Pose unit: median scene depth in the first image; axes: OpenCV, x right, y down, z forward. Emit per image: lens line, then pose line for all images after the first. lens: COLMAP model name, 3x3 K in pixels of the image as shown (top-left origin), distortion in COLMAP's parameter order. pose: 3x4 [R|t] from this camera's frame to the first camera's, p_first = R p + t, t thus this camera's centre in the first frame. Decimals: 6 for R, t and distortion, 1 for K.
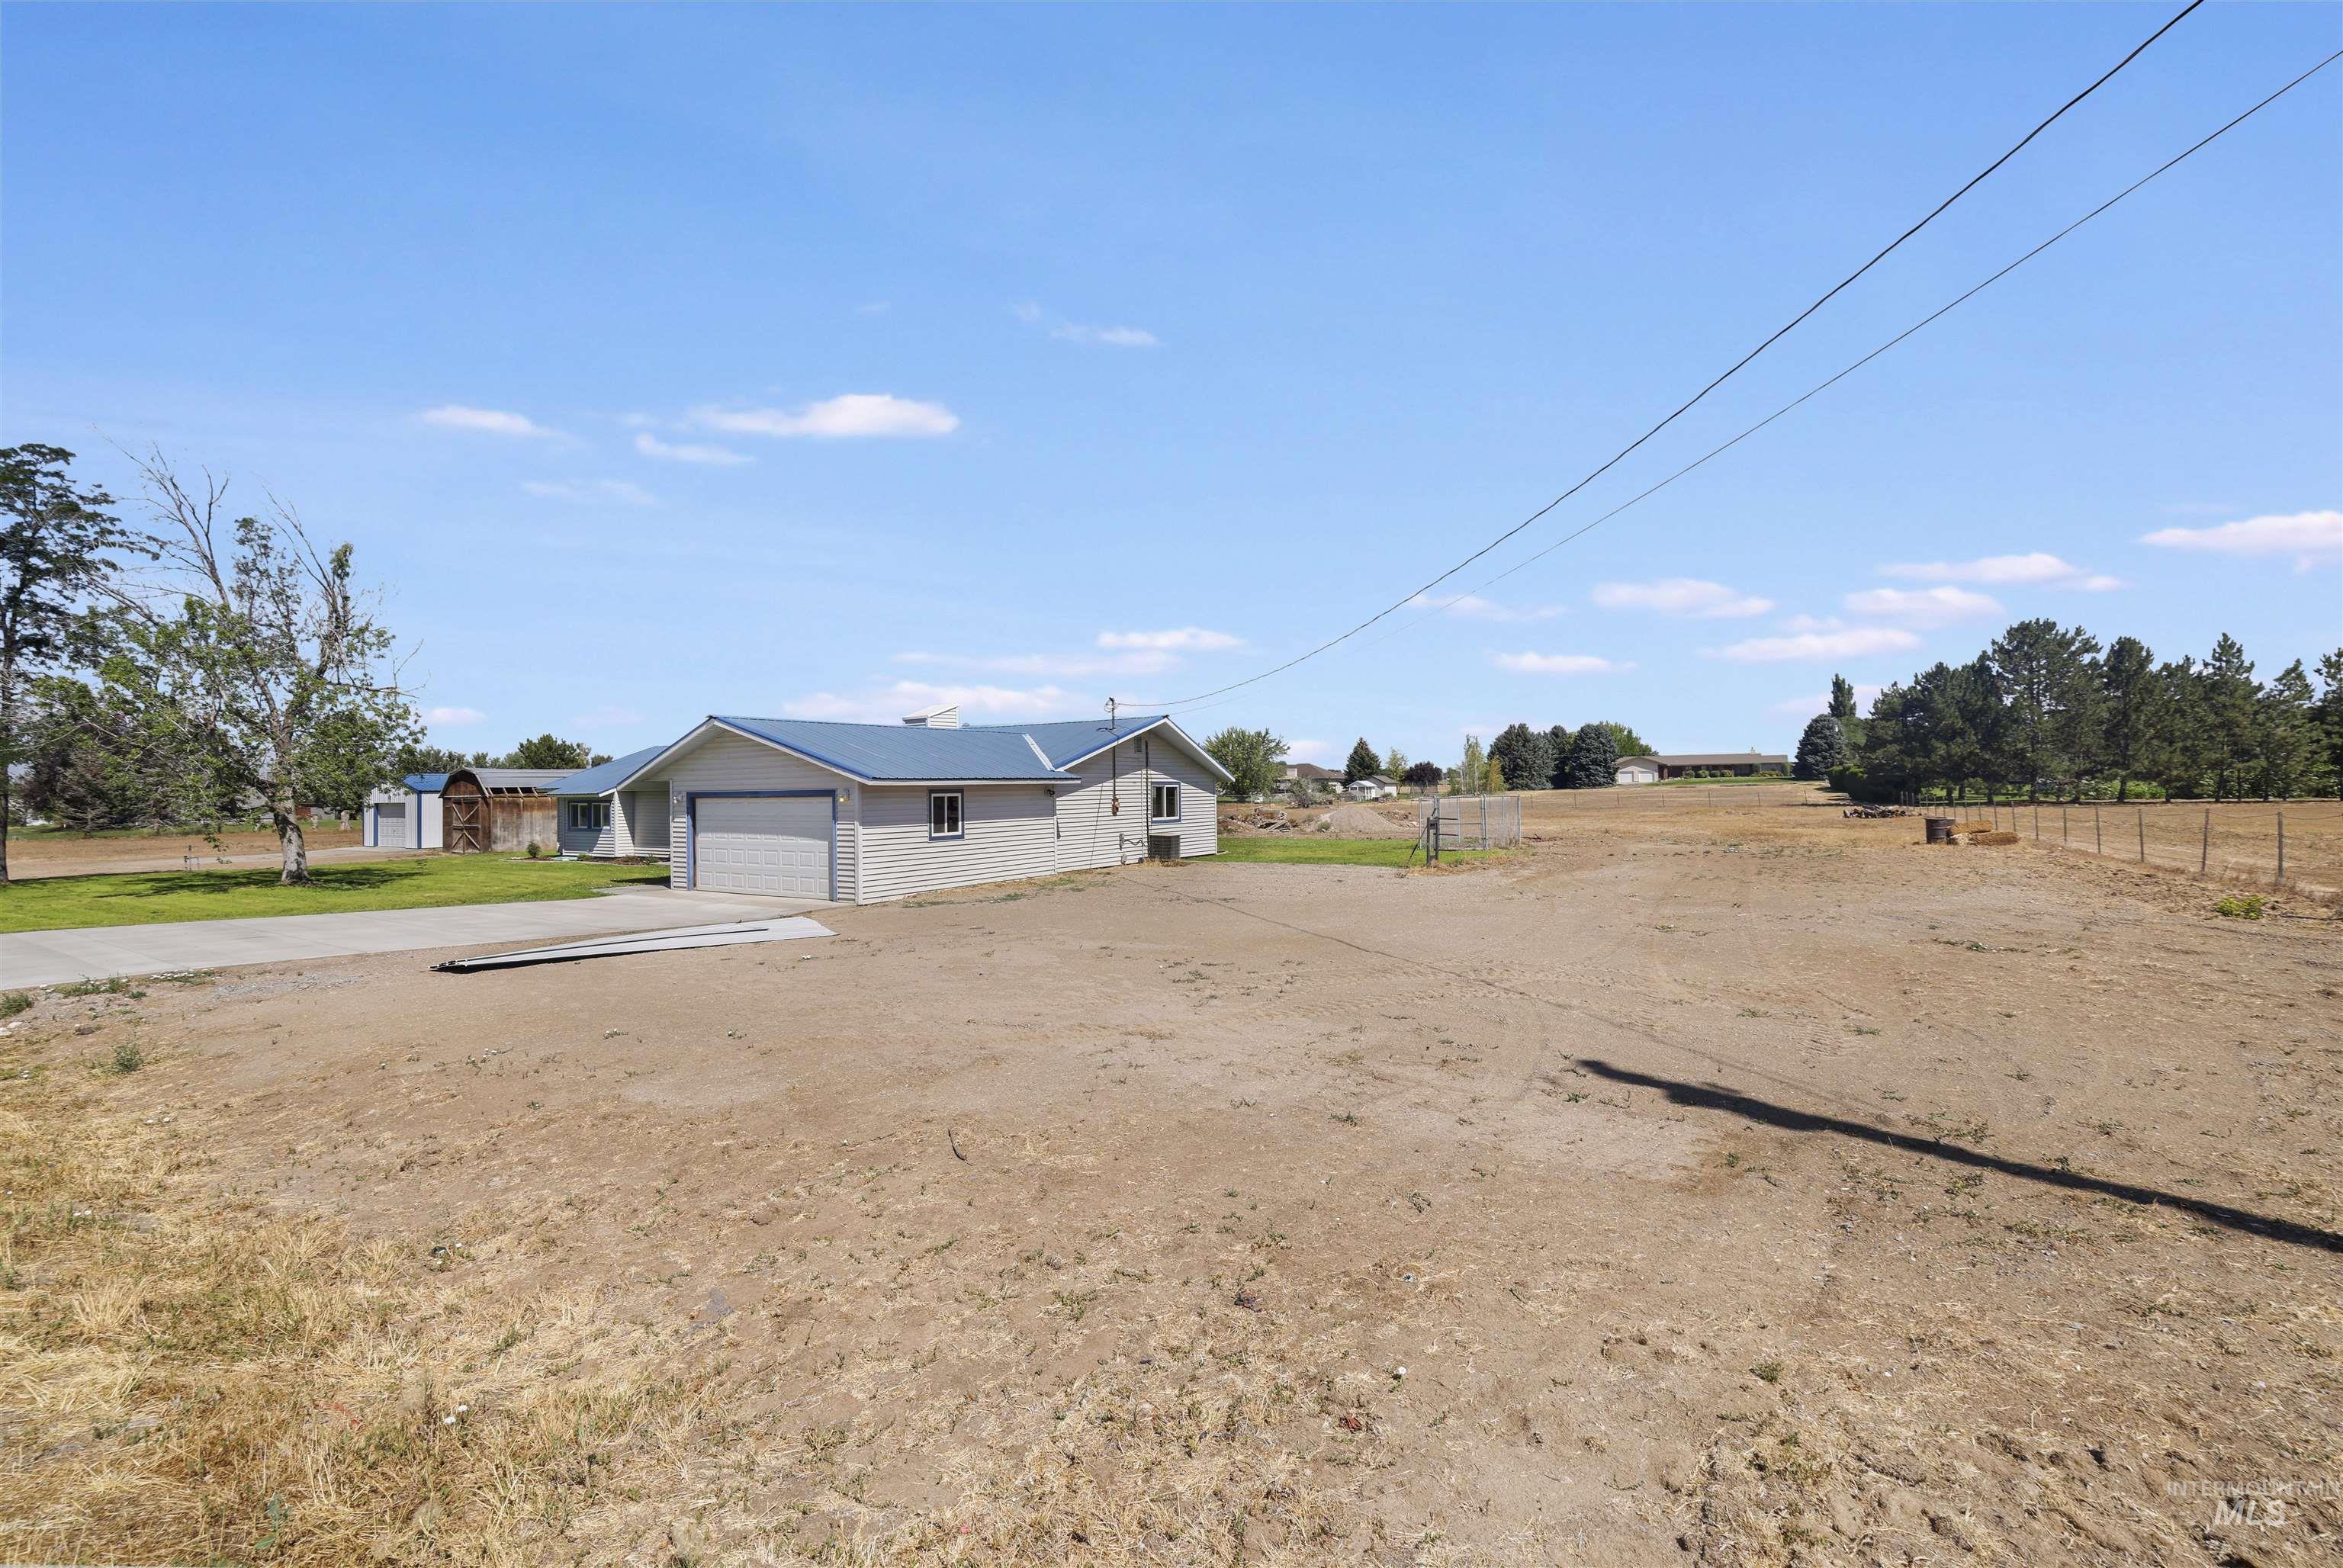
lens RADIAL K [[1009.2, 0, 1135.1], [0, 1009.2, 776.3], [0, 0, 1]] dist [-0.035082, 0.011250]
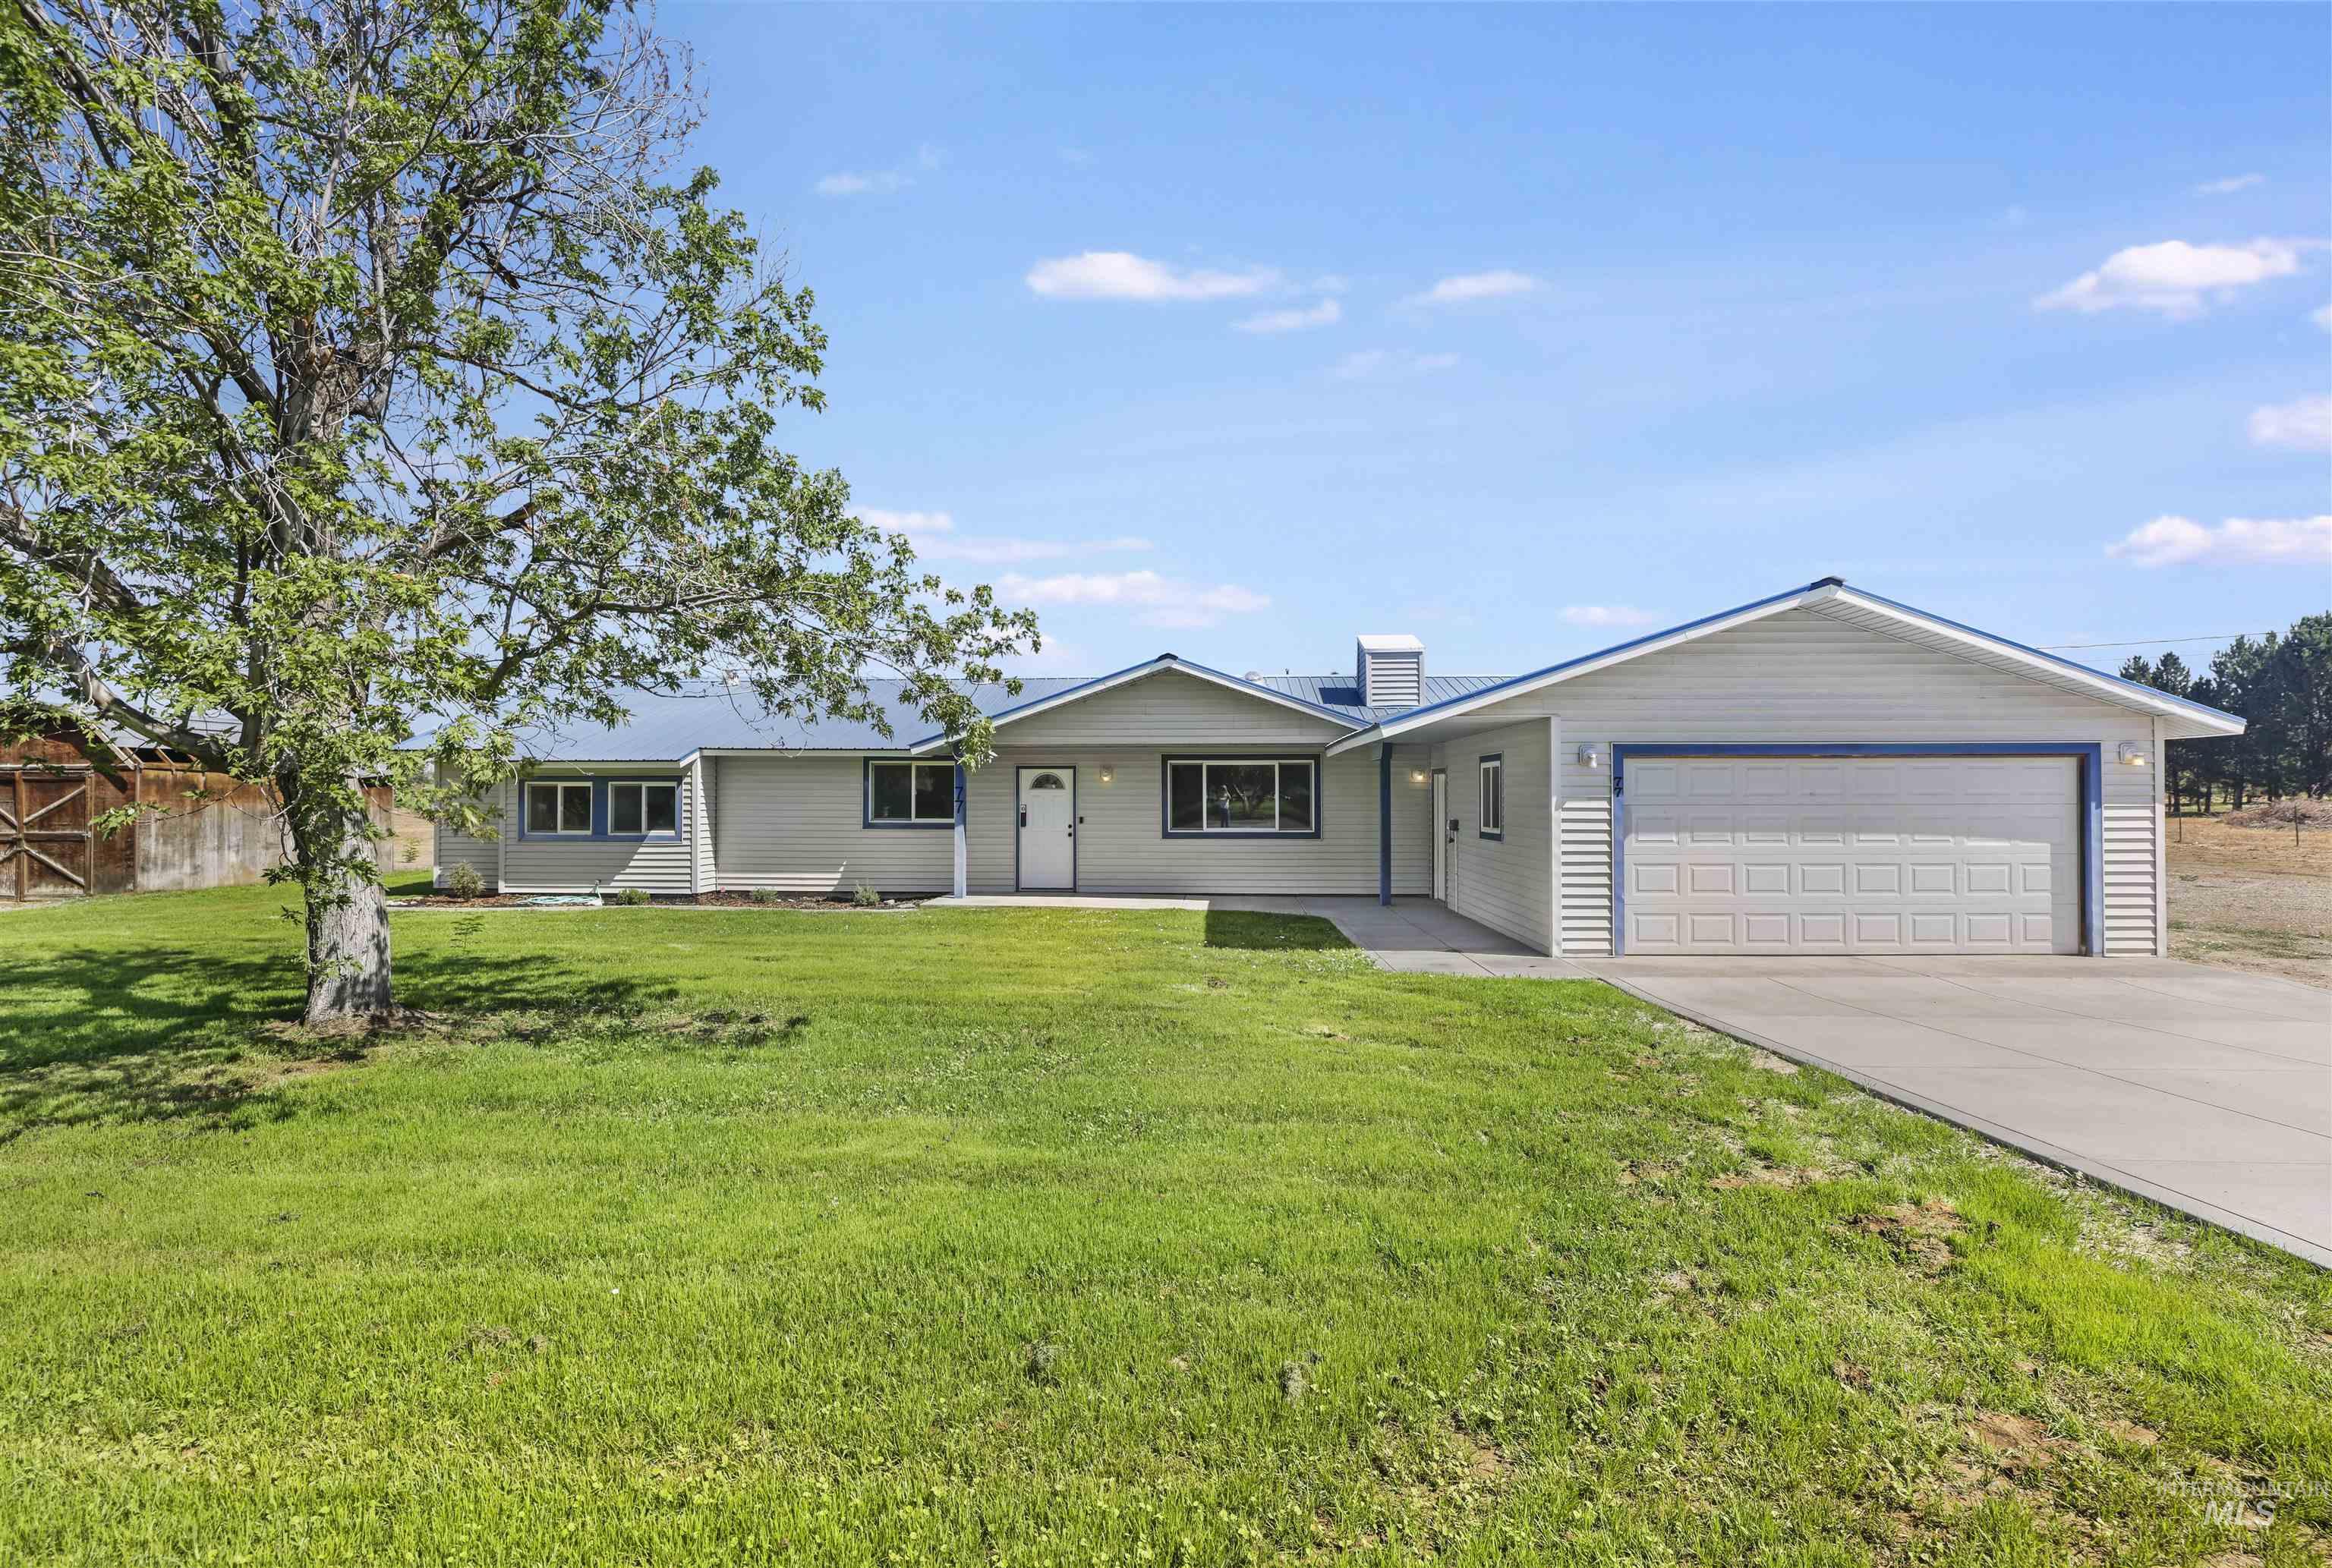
lens RADIAL K [[1037.8, 0, 1139.4], [0, 1037.8, 789.6], [0, 0, 1]] dist [-0.037399, 0.011319]
pose [[0.869405, 0.019057, 0.493732, -0.471456], [-0.019400, 0.999802, -0.004430, 0.023160], [-0.493718, -0.005727, 0.869603, 0.375738]]
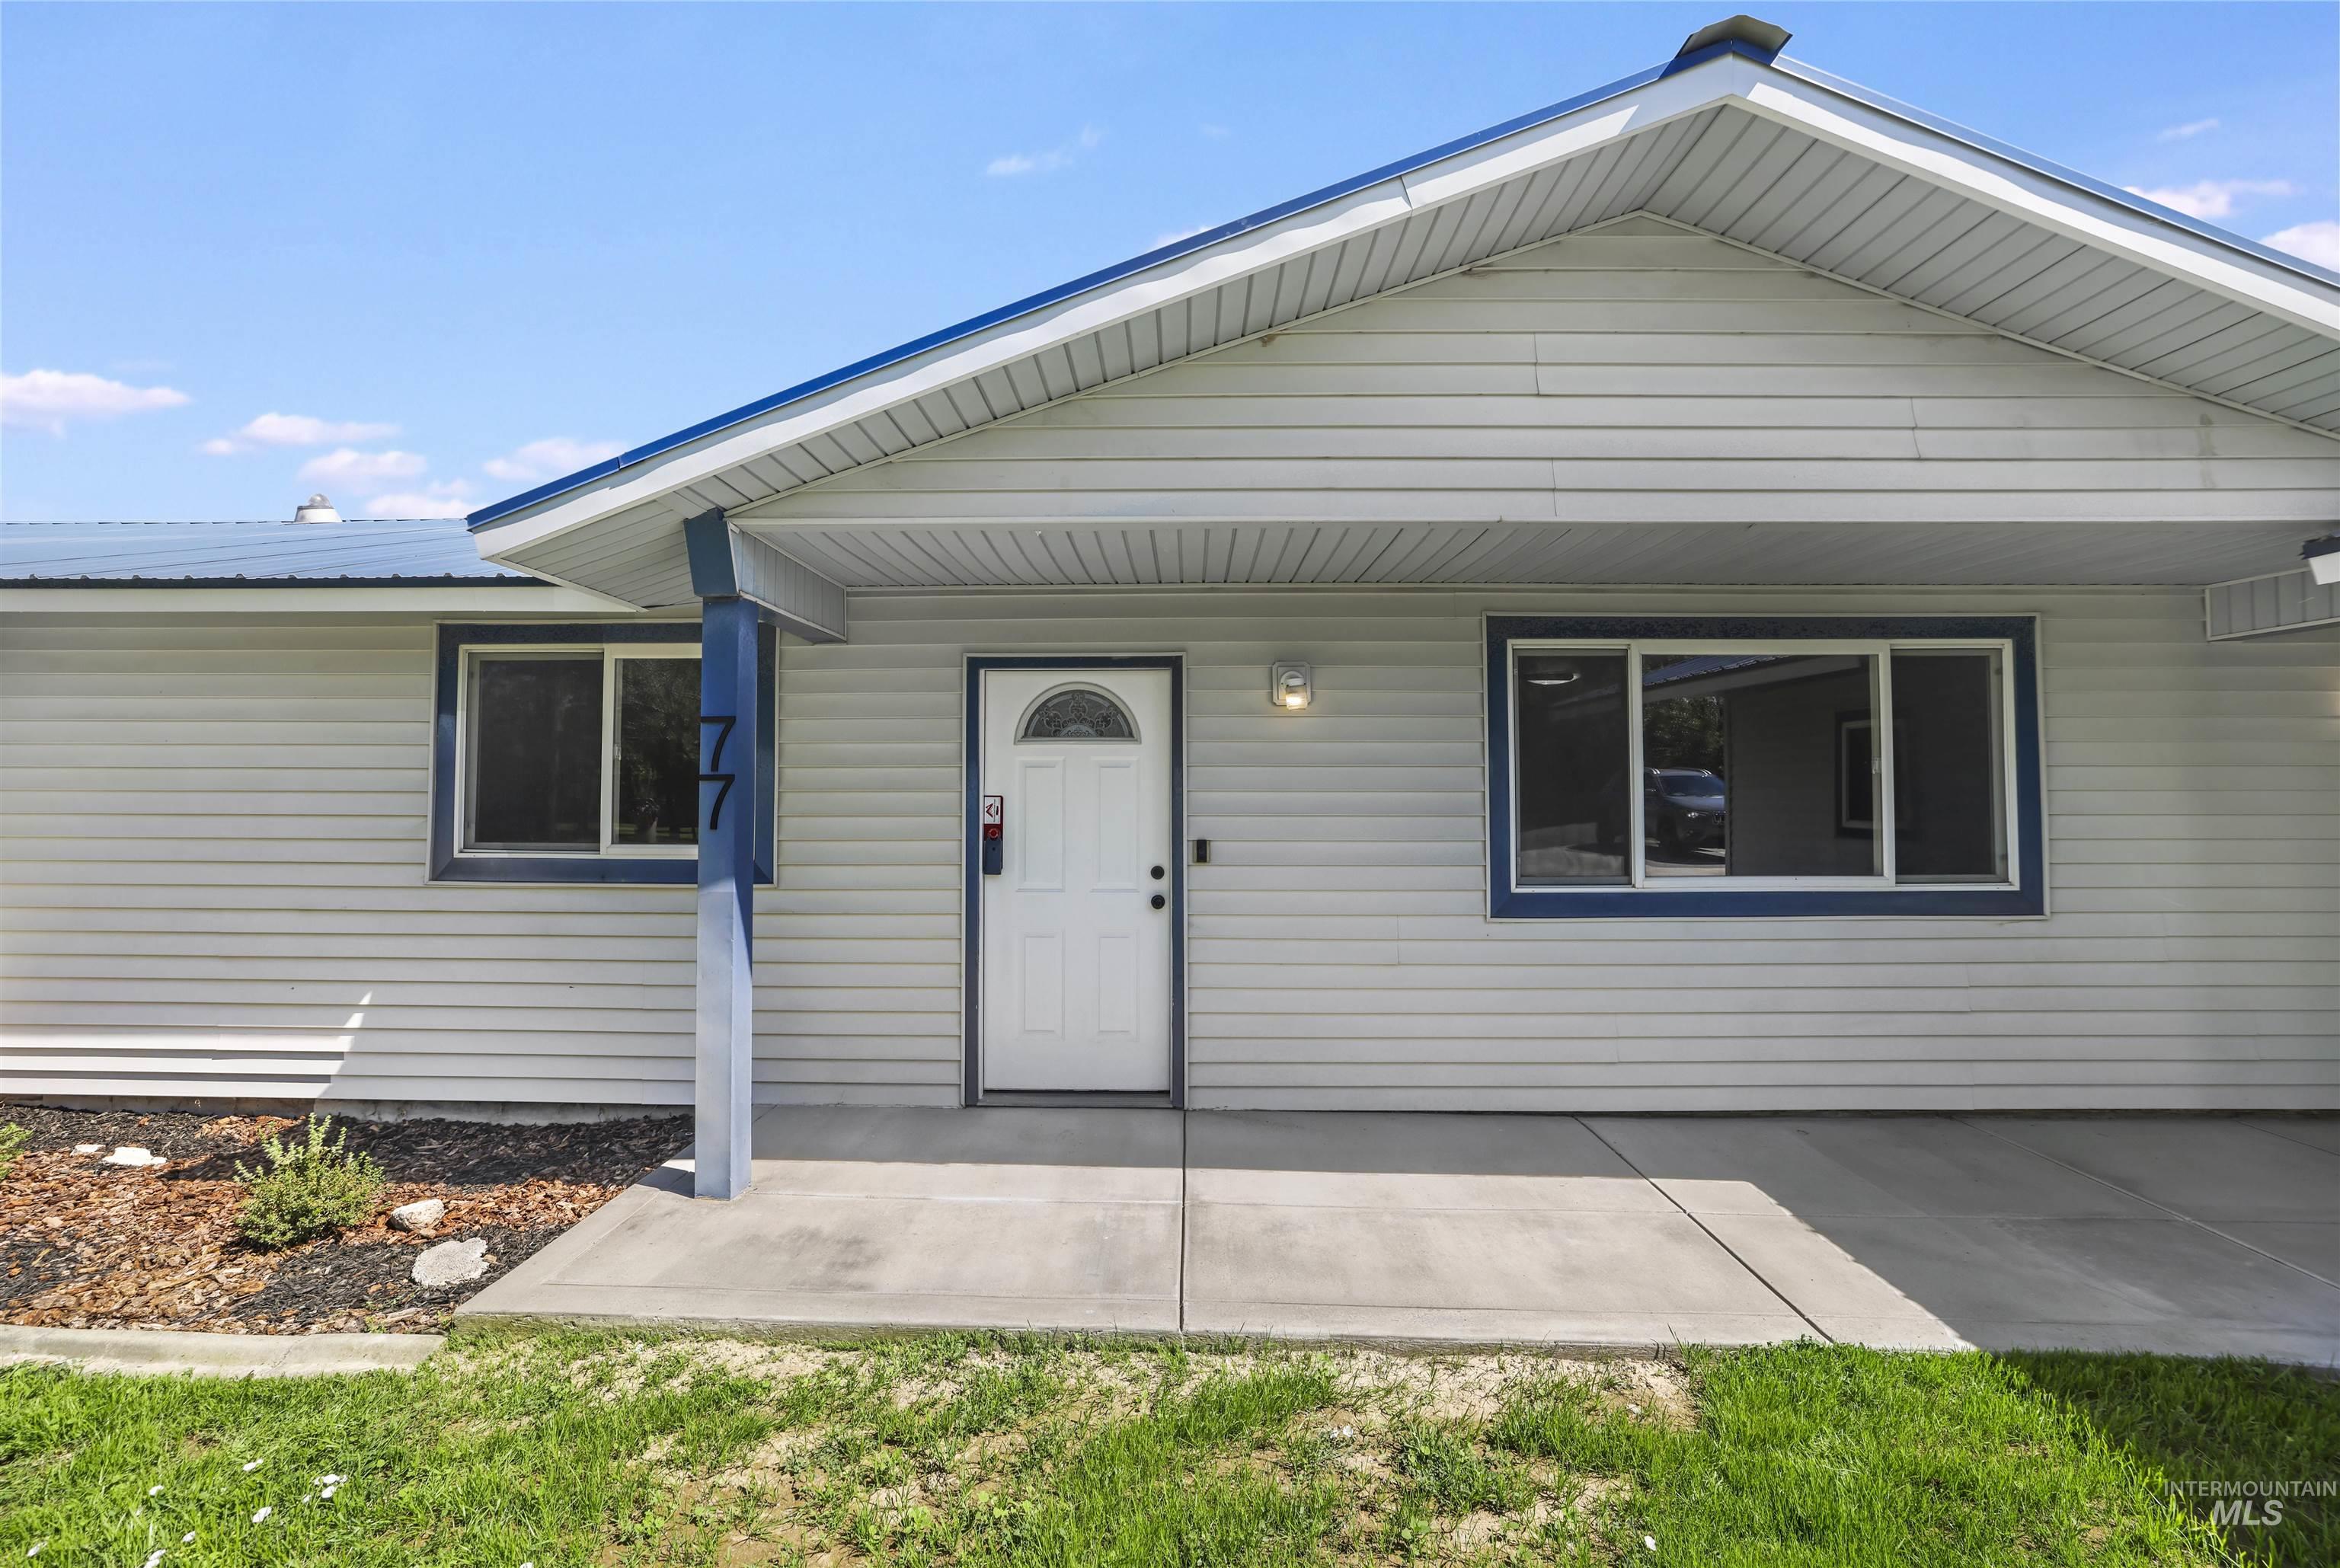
lens RADIAL K [[1041.3, 0, 1143.3], [0, 1041.3, 789.6], [0, 0, 1]] dist [-0.037399, 0.011319]
pose [[0.852928, 0.026645, 0.521348, -0.354199], [-0.018897, 0.999618, -0.020173, 0.029554], [-0.521687, 0.007354, 0.853105, 0.648991]]
